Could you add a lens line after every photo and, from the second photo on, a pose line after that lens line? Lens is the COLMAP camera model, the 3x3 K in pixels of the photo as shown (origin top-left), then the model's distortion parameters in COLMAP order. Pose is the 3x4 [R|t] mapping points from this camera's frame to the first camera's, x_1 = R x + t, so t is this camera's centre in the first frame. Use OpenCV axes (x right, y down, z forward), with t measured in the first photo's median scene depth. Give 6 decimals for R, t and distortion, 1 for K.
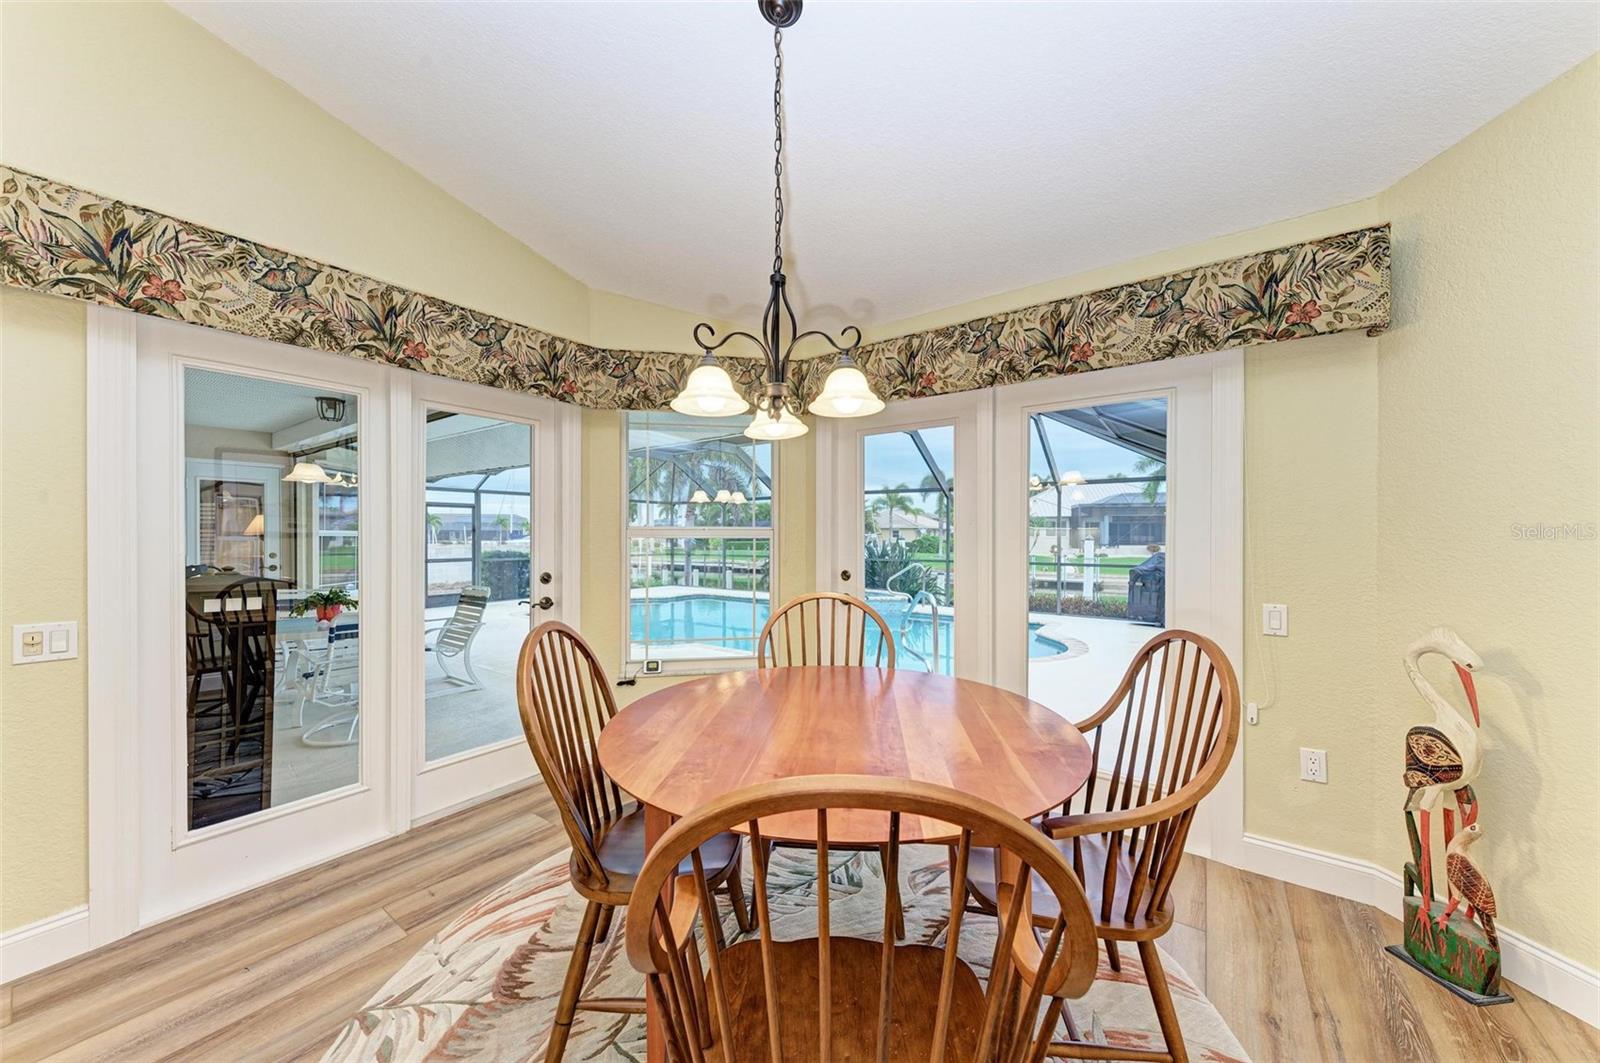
lens RADIAL K [[556.6, 0, 793.9], [0, 556.6, 537.0], [0, 0, 1]] dist [0.011358, -0.005877]
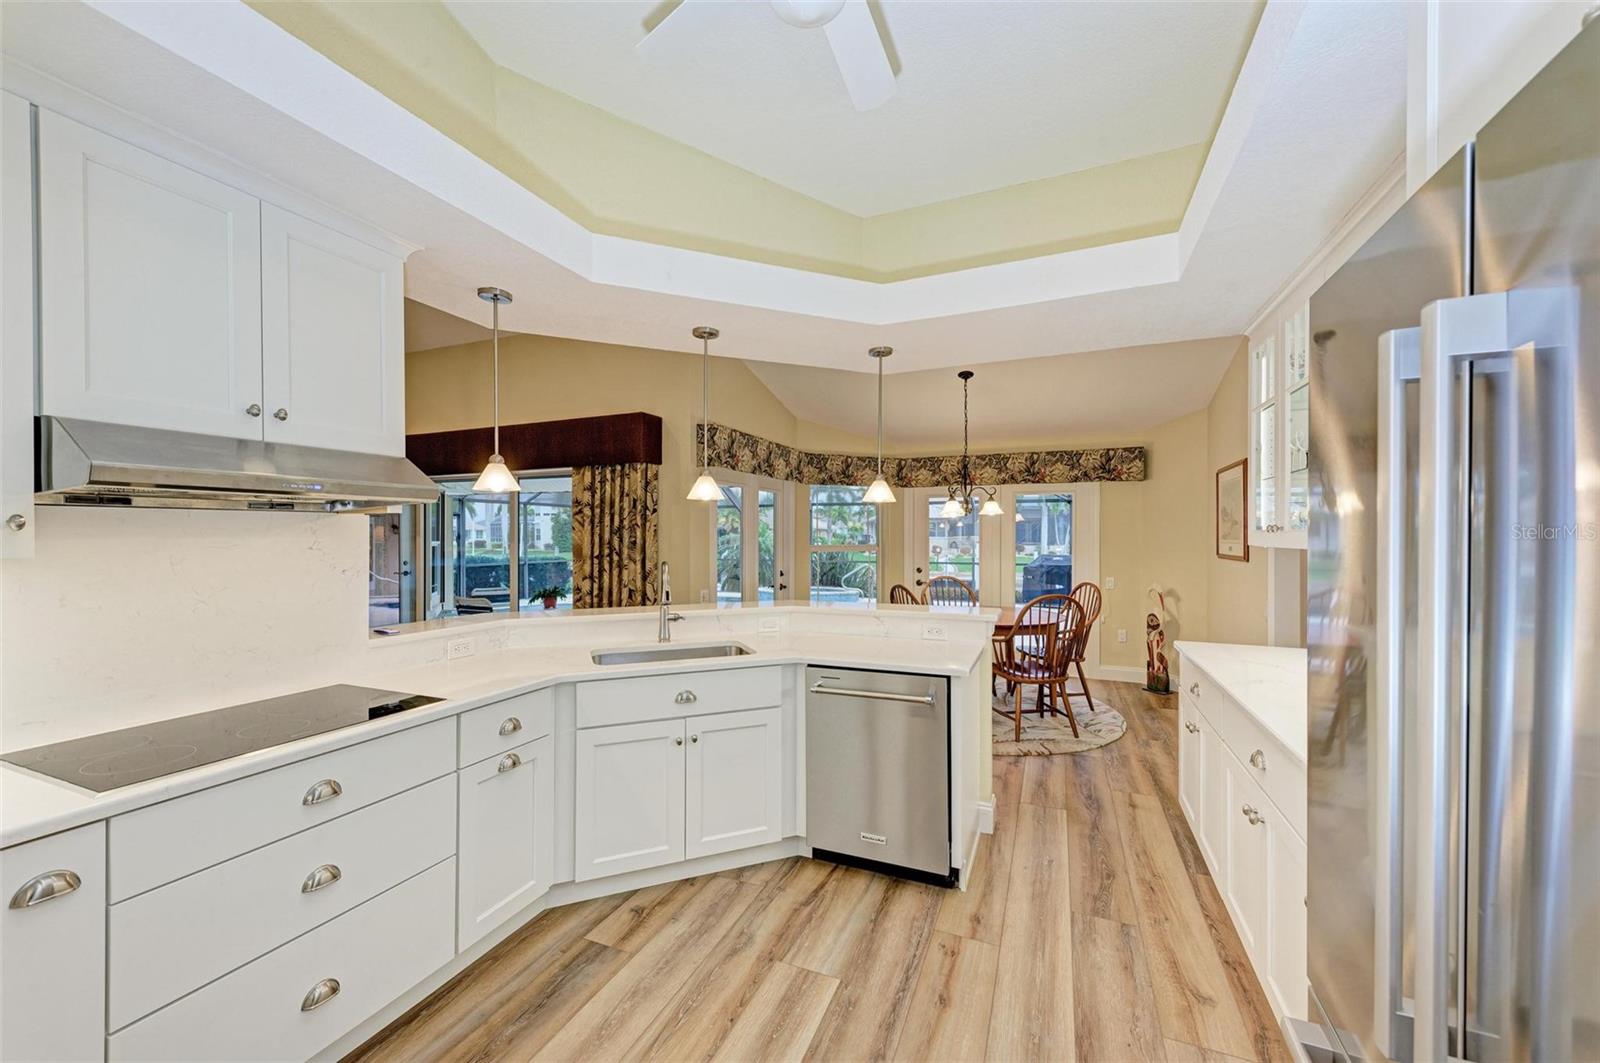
lens RADIAL K [[613.7, 0, 797.3], [0, 613.7, 540.0], [0, 0, 1]] dist [0.022065, -0.009043]
pose [[0.972059, -0.002991, 0.234716, -1.308968], [0.001534, 0.999978, 0.006388, -0.078427], [-0.234730, -0.005849, 0.972043, -1.543258]]
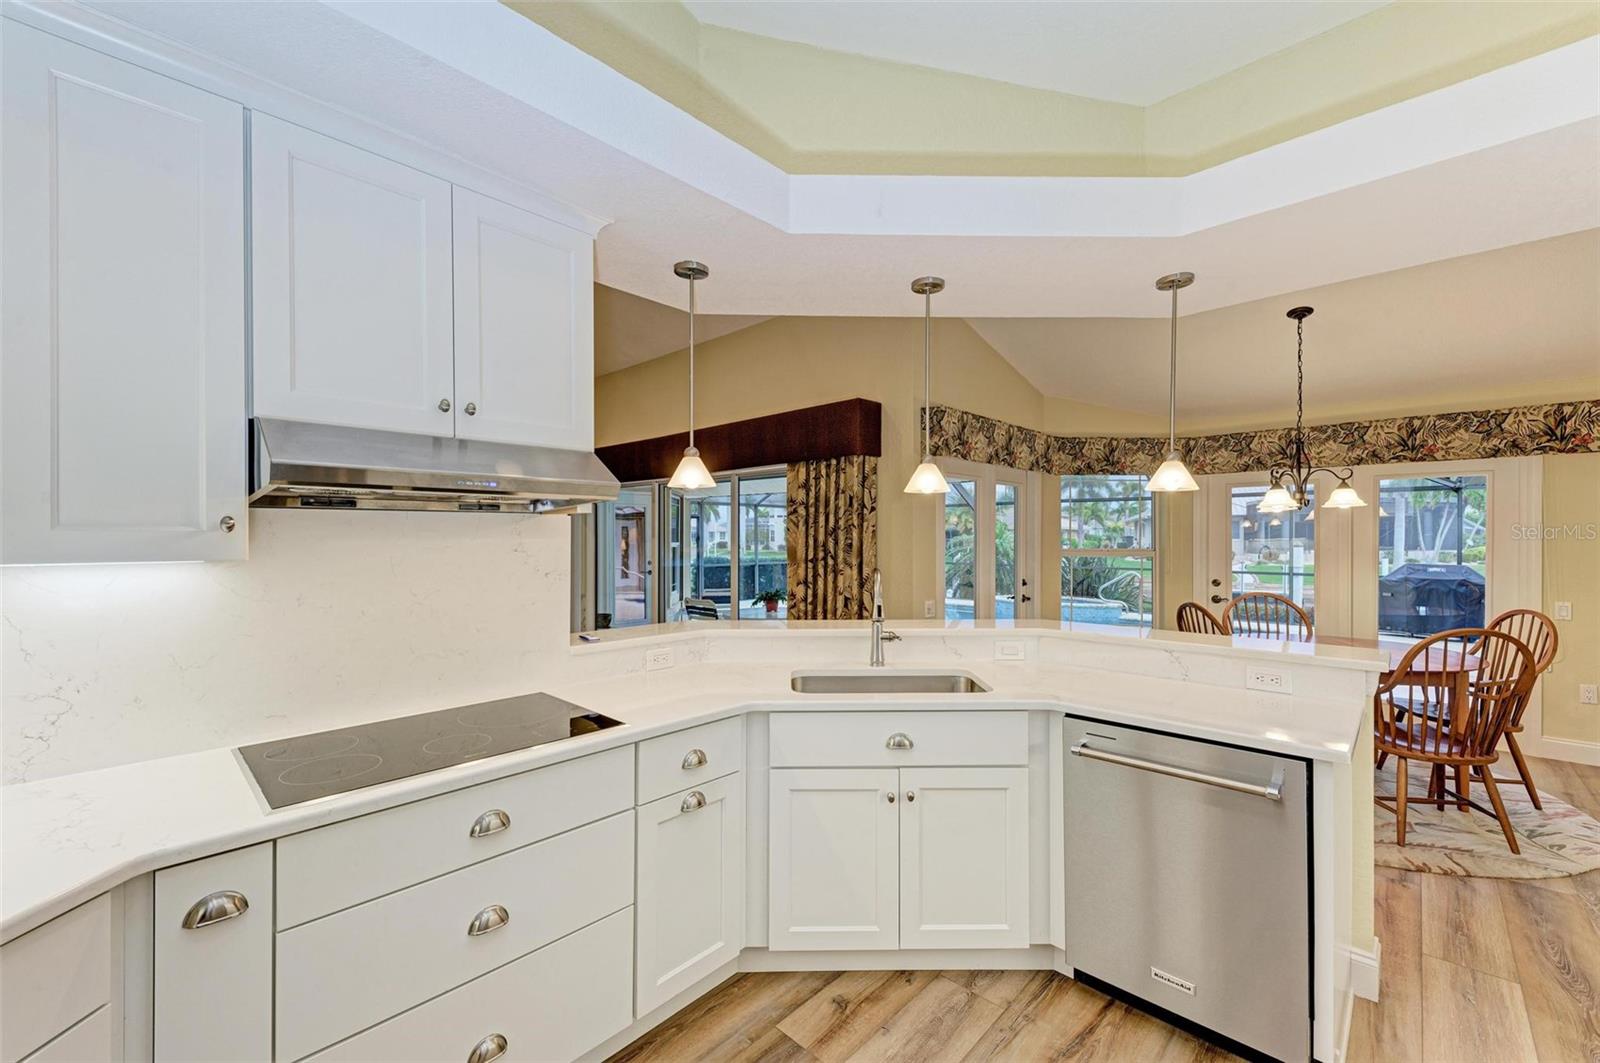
lens RADIAL K [[646.5, 0, 802.0], [0, 646.5, 537.9], [0, 0, 1]] dist [0.025547, -0.008969]
pose [[0.993266, -0.000556, -0.115852, -1.270847], [0.000585, 1.000000, 0.000221, -0.079427], [0.115852, -0.000287, 0.993266, -1.323852]]
